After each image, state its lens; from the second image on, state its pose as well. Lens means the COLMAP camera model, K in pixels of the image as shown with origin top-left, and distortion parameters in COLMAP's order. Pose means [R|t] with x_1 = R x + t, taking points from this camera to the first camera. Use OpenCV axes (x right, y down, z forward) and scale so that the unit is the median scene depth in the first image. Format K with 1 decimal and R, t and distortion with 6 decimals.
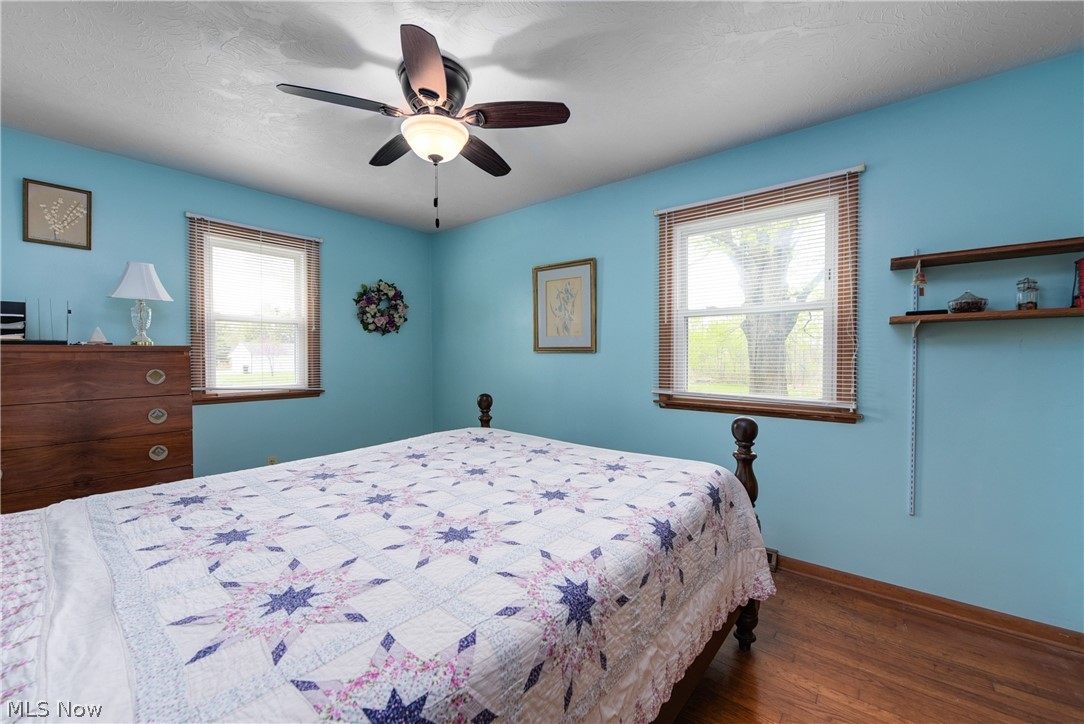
lens RADIAL K [[432.7, 0, 537.2], [0, 432.7, 362.5], [0, 0, 1]] dist [-0.008135, -0.000705]
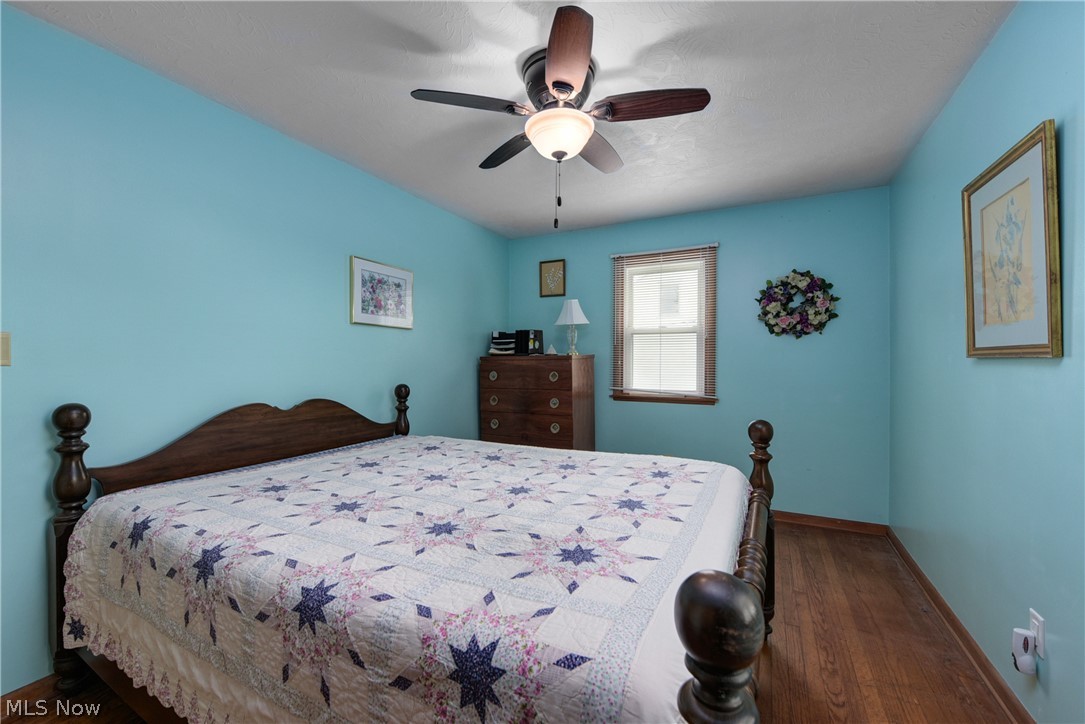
lens RADIAL K [[433.1, 0, 537.7], [0, 433.1, 362.5], [0, 0, 1]] dist [-0.008135, -0.000705]
pose [[0.212117, 0.001980, -0.977242, 0.429102], [-0.019168, 0.999814, -0.002134, -0.008710], [0.977056, 0.019185, 0.212115, 0.474174]]
